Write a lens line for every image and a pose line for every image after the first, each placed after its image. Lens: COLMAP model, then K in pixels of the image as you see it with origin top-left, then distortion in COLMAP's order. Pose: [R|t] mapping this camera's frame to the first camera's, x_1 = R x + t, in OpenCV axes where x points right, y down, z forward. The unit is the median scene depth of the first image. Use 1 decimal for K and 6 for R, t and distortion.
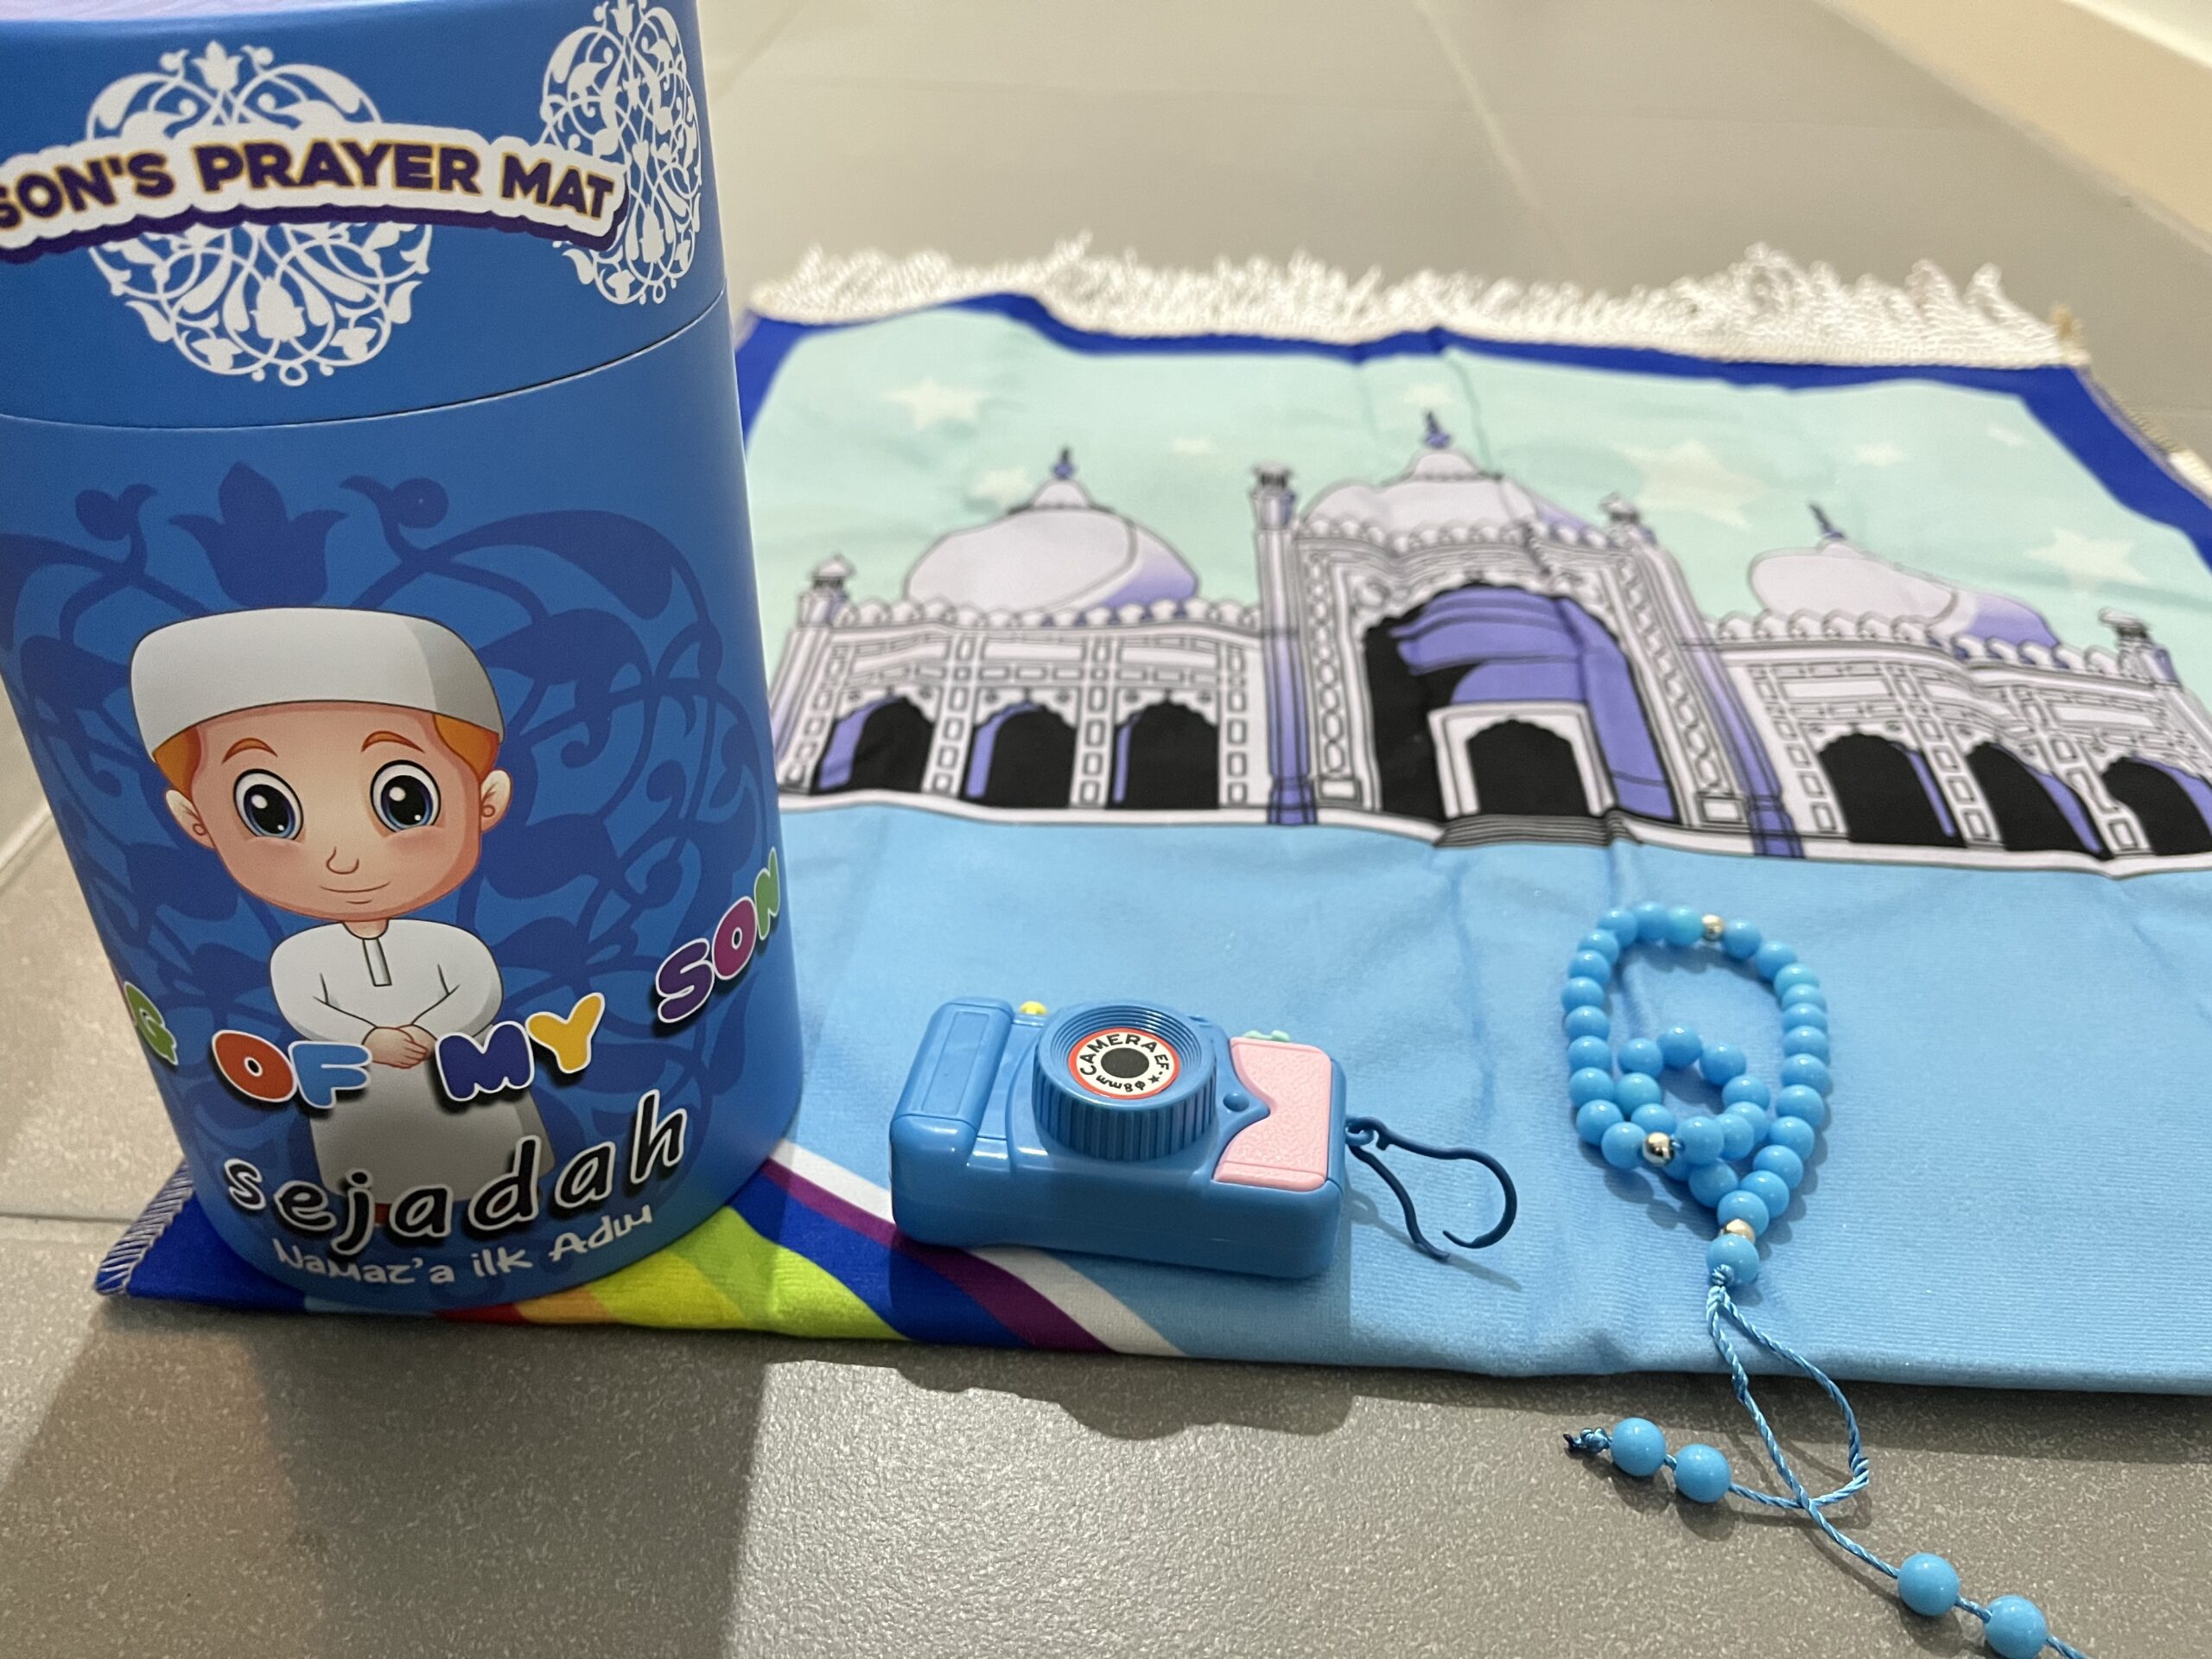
lens RADIAL K [[1685.9, 0, 1113.3], [0, 1685.9, 884.9], [0, 0, 1]] dist [0.035735, -0.029735]
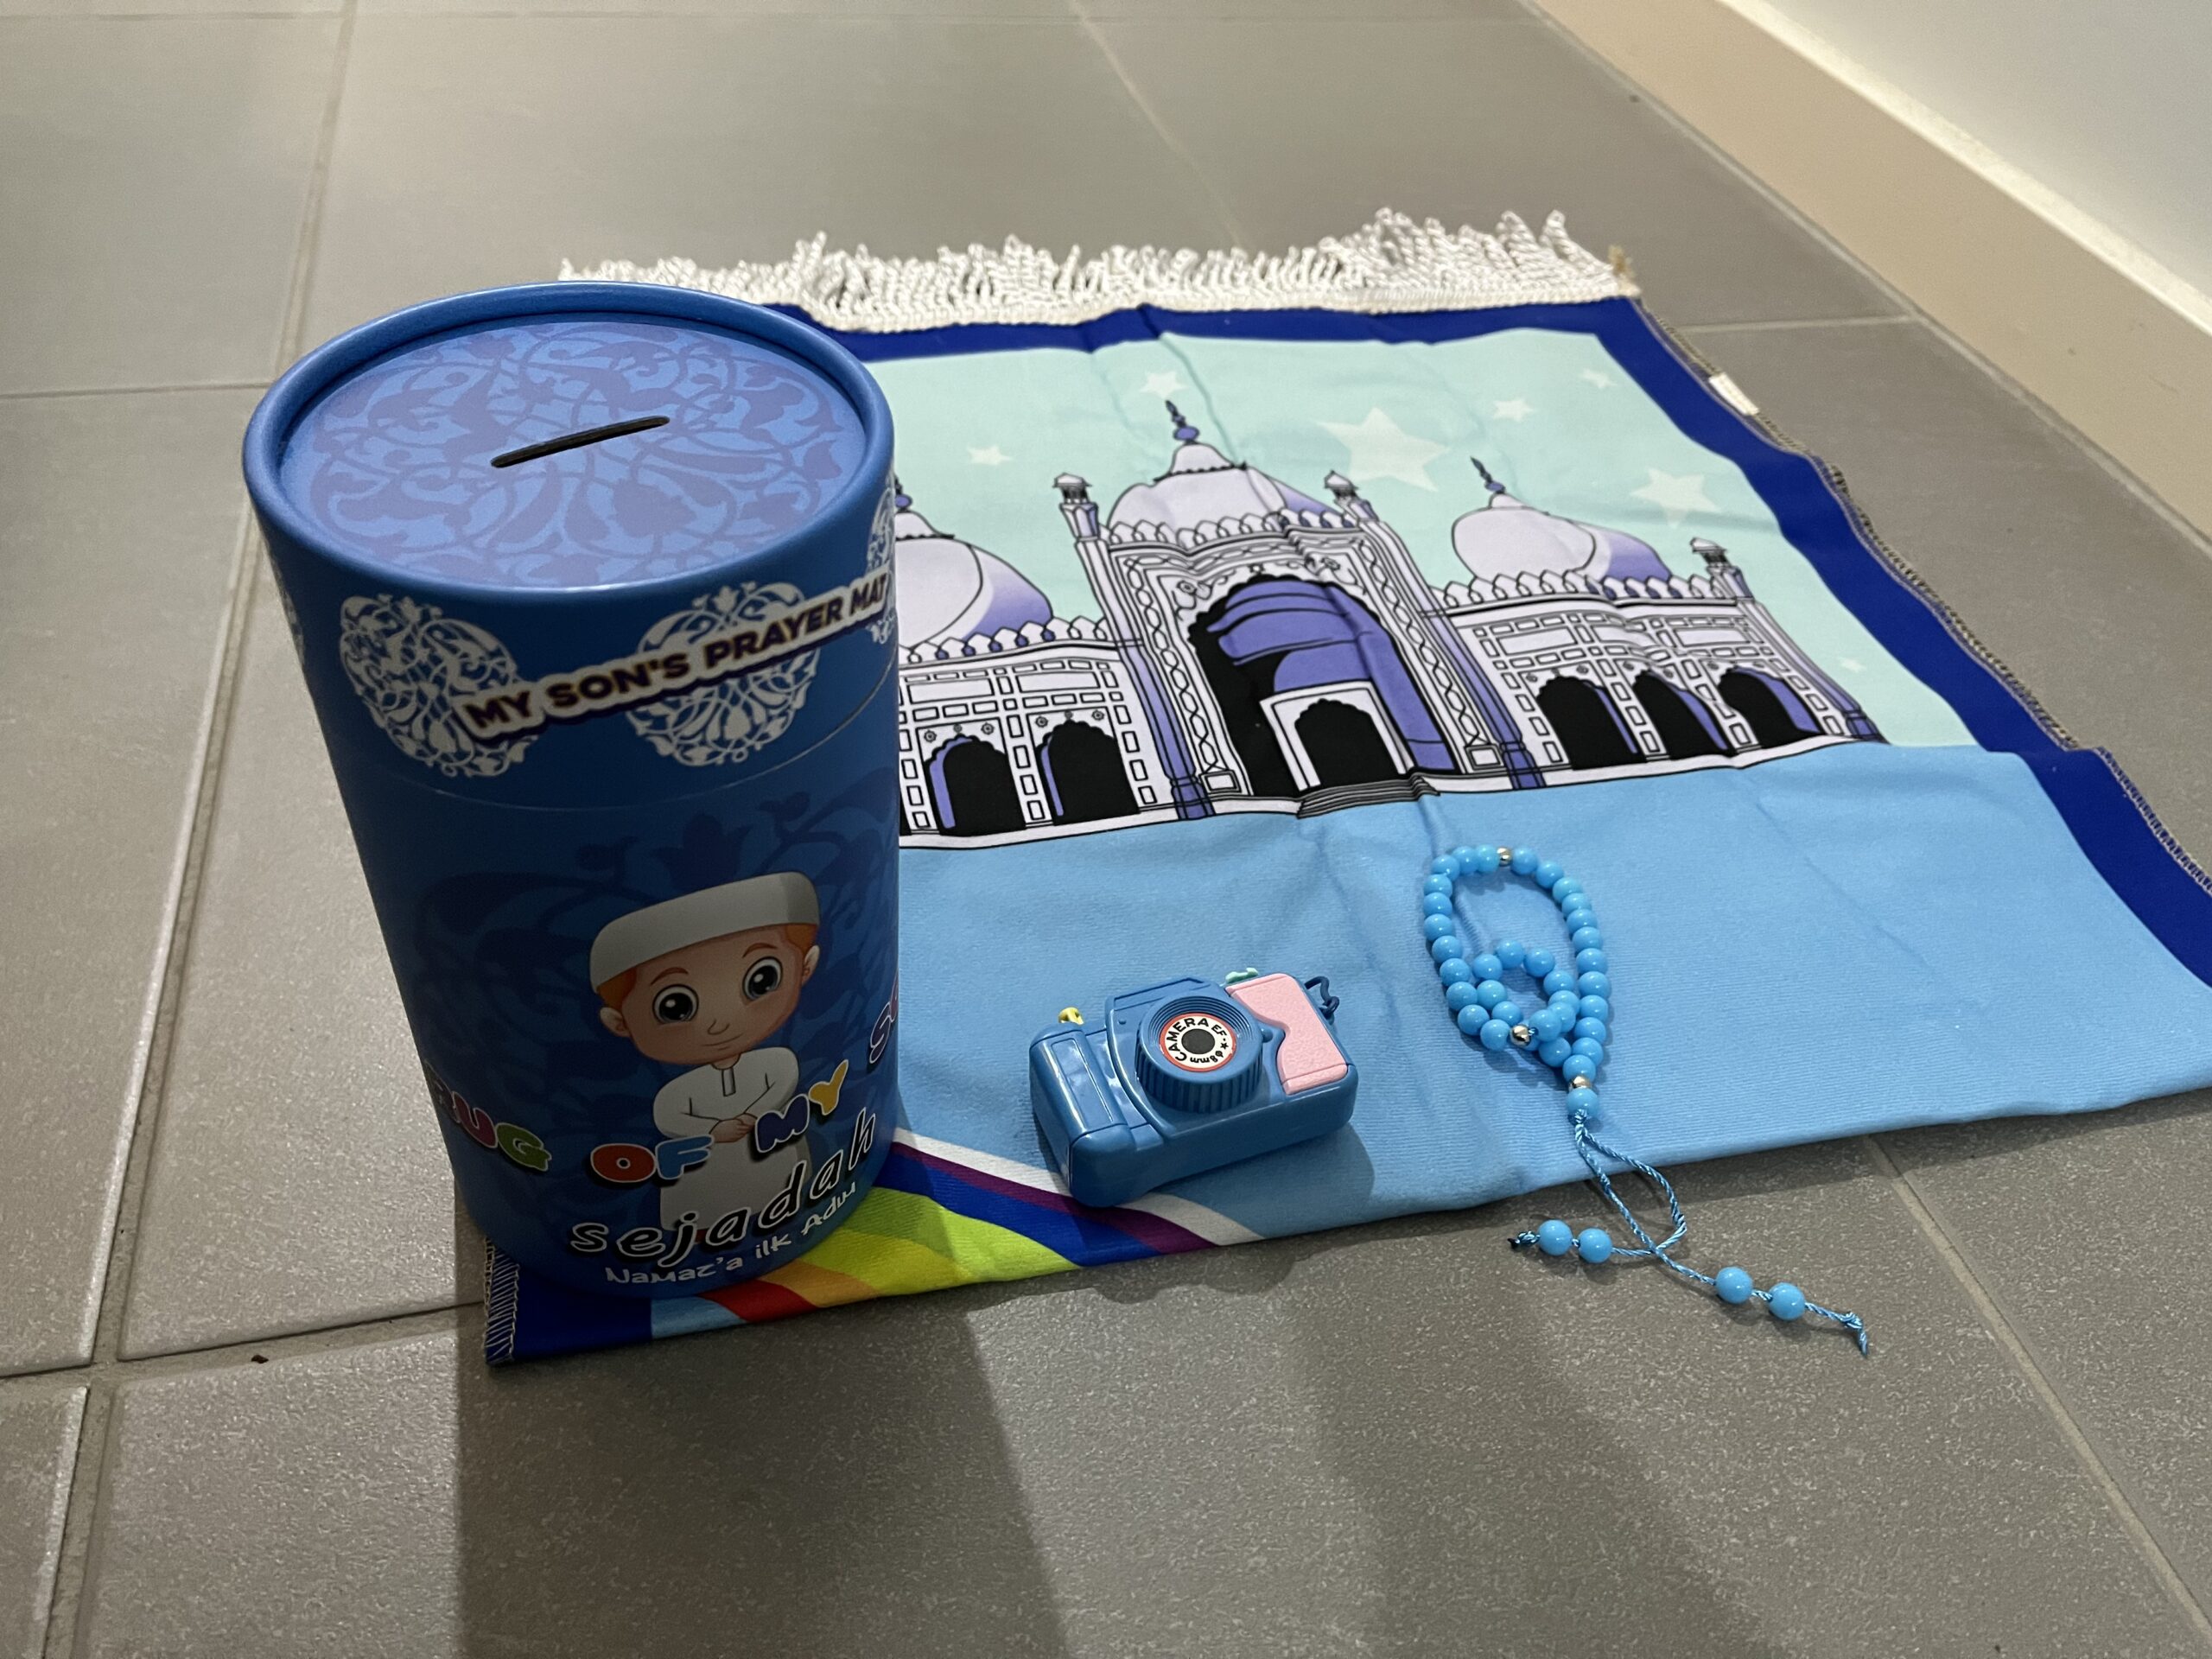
lens RADIAL K [[1685.9, 0, 1106.4], [0, 1685.9, 829.6], [0, 0, 1]] dist [0.035735, -0.029735]
pose [[0.962003, -0.151268, 0.227307, -0.252431], [0.127554, 0.985059, 0.115706, -0.179402], [-0.241414, -0.082316, 0.966925, -0.255210]]
